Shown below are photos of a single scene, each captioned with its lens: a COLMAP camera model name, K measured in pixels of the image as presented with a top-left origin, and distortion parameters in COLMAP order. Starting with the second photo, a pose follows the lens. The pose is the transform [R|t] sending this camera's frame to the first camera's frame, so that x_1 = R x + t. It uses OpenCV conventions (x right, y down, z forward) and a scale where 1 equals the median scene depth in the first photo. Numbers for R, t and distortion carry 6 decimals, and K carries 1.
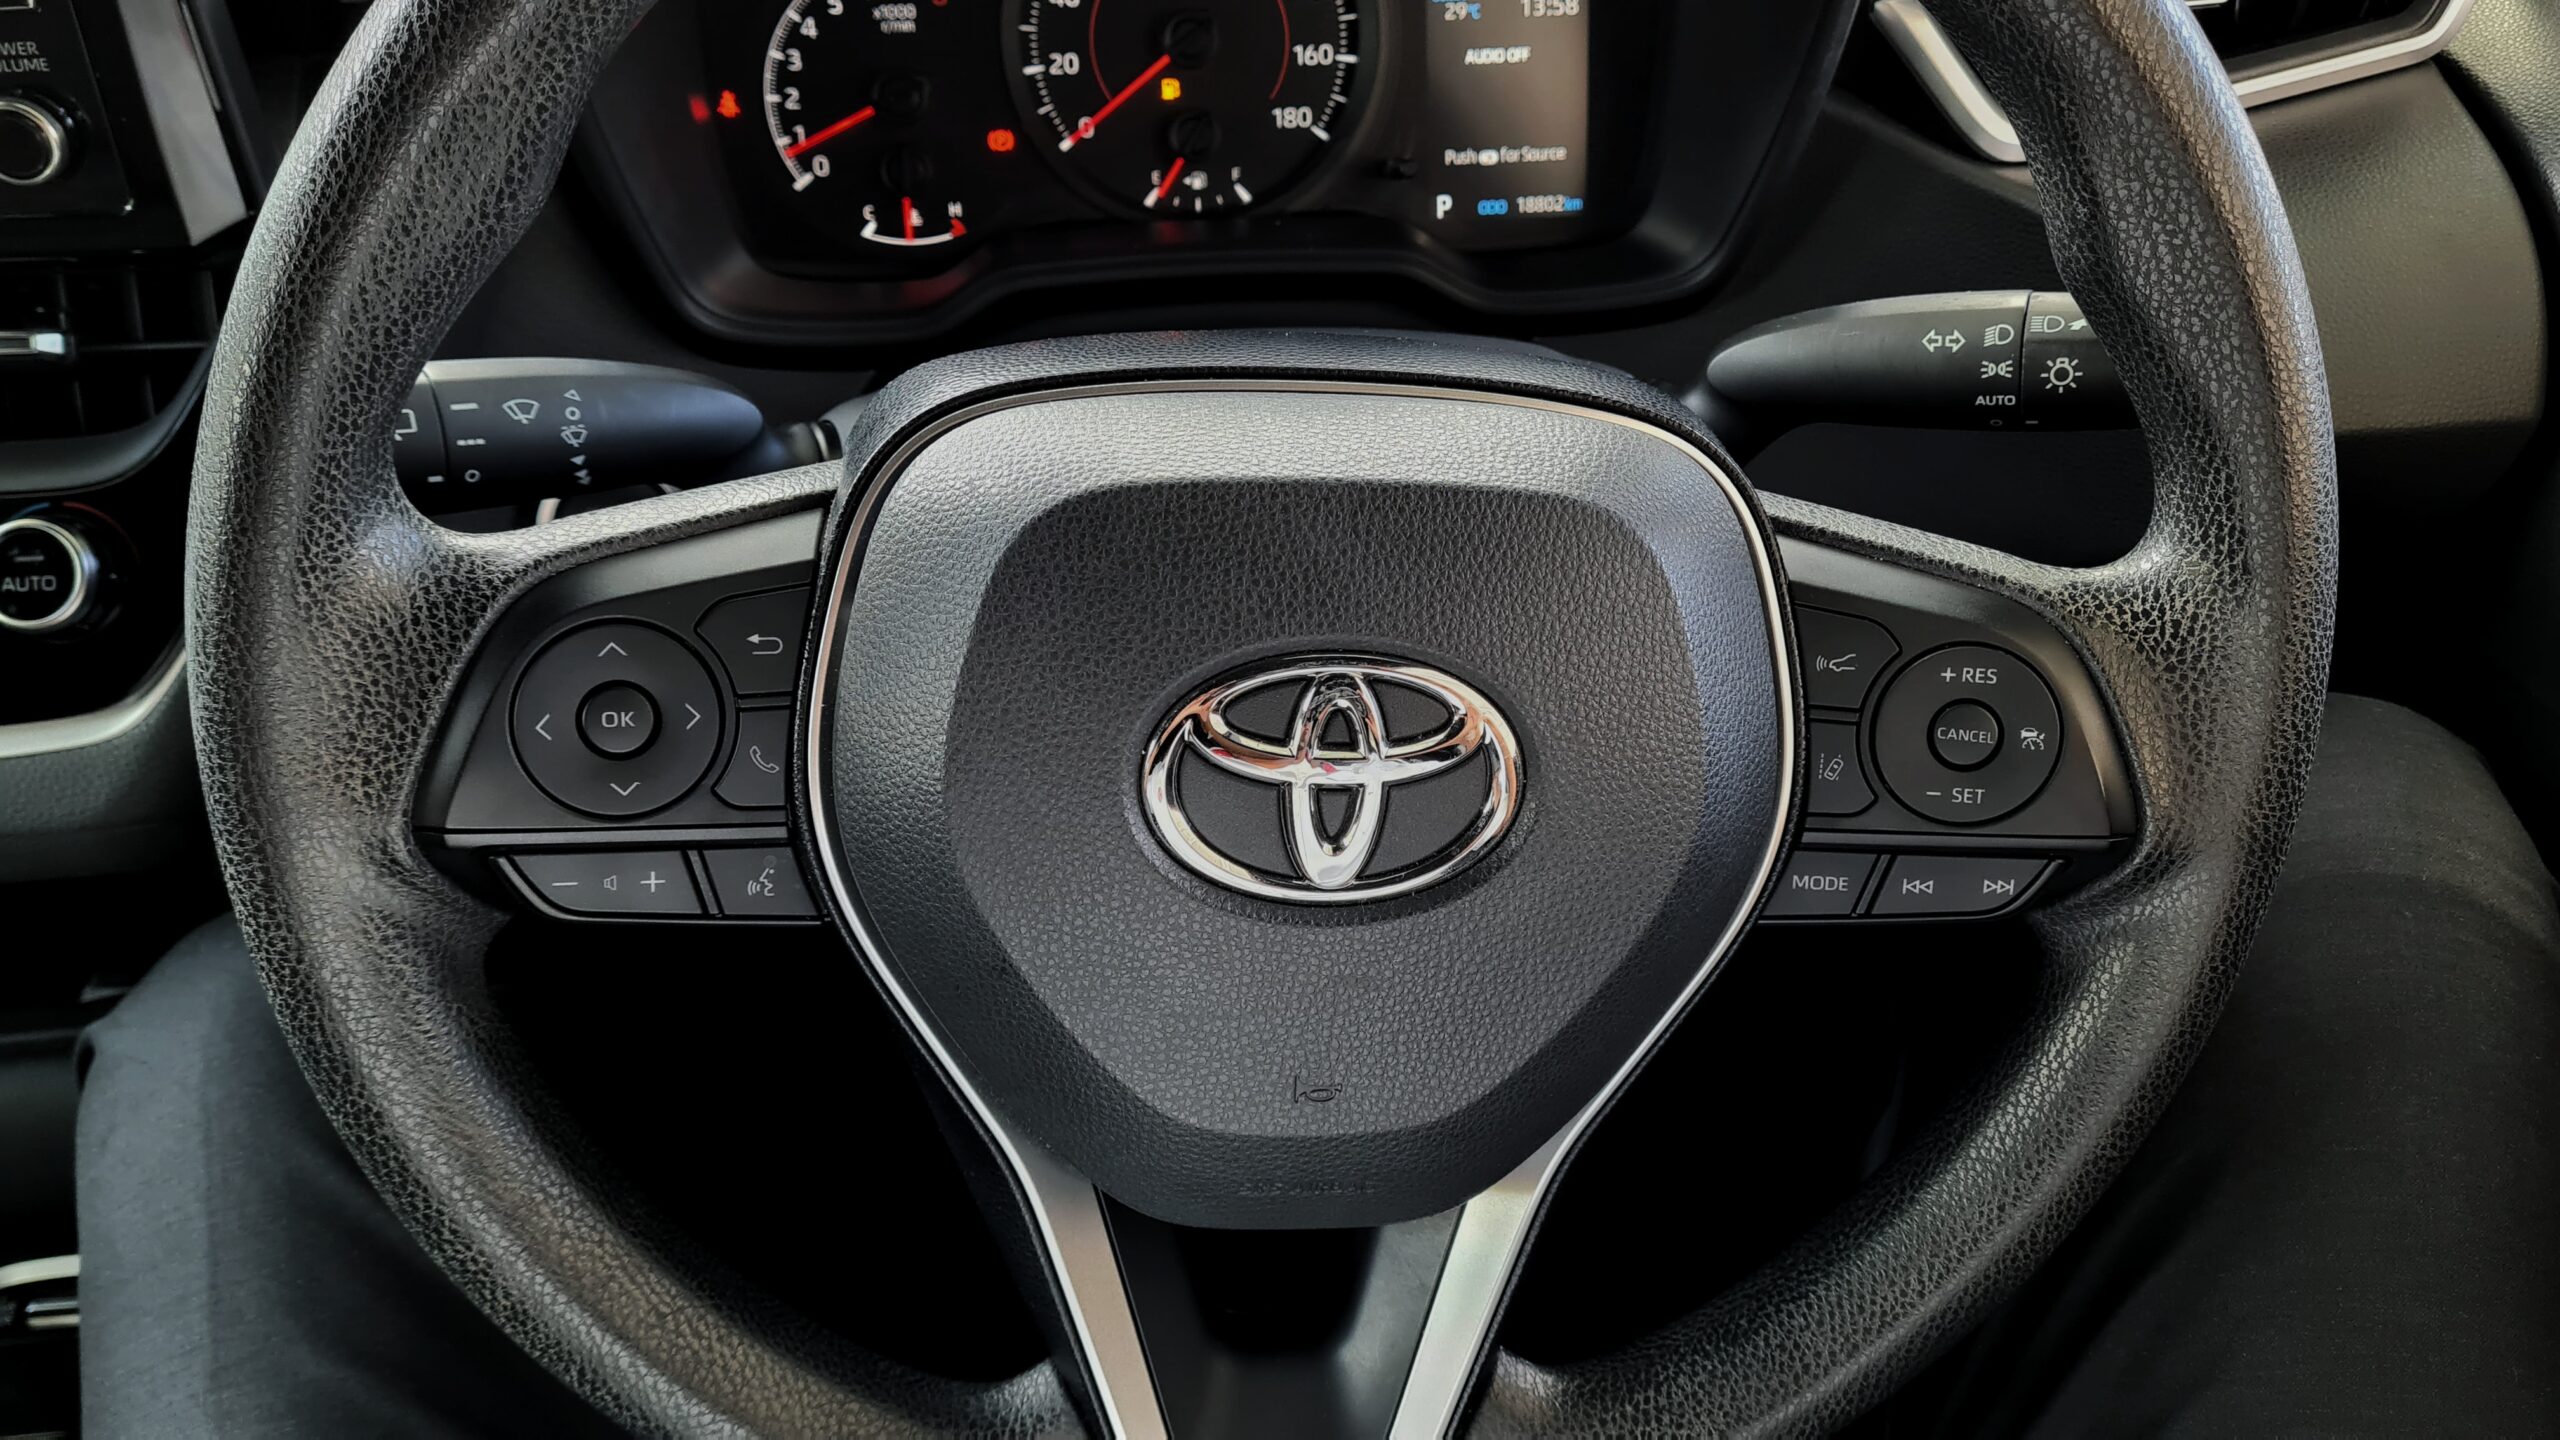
lens RADIAL K [[1979.8, 0, 1281.3], [0, 1979.8, 759.2], [0, 0, 1]] dist [0.010380, 0.007517]
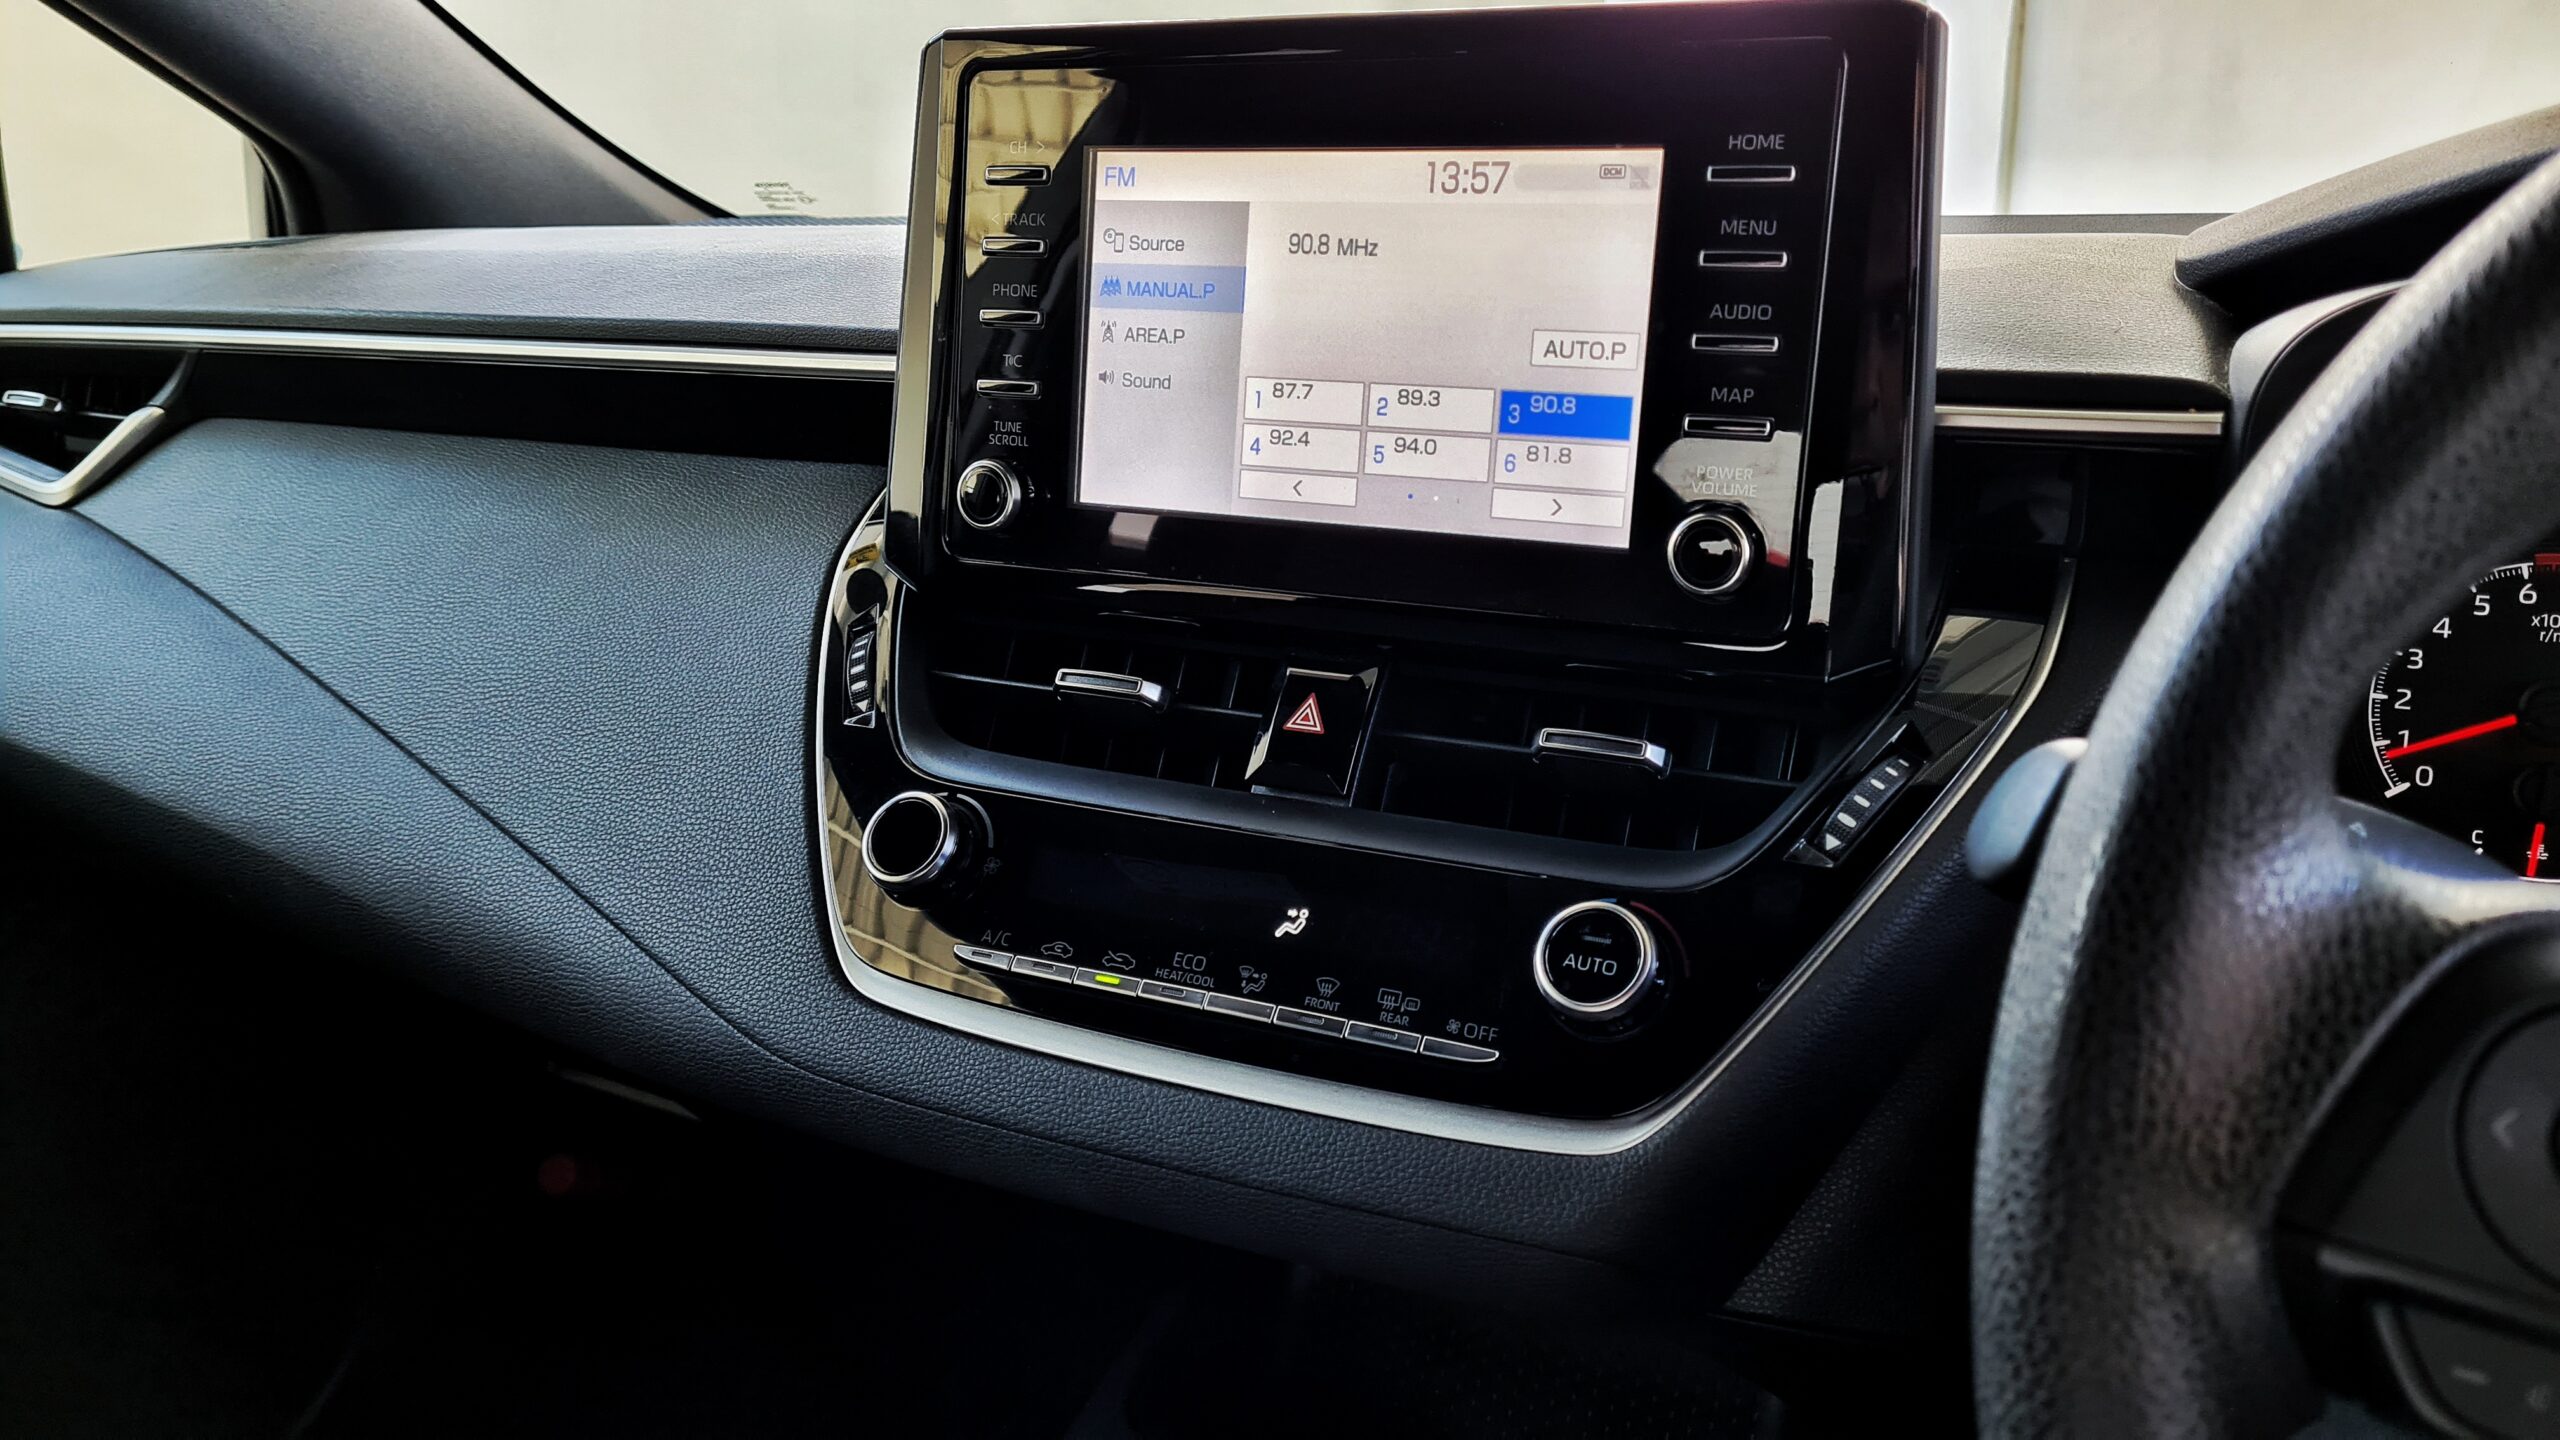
lens RADIAL K [[1979.8, 0, 1281.3], [0, 1979.8, 759.2], [0, 0, 1]] dist [0.010380, 0.007517]
pose [[0.847645, 0.130529, -0.514257, -0.209176], [-0.327042, 0.891772, -0.312709, 0.119581], [0.417782, 0.433250, 0.798594, 0.113527]]
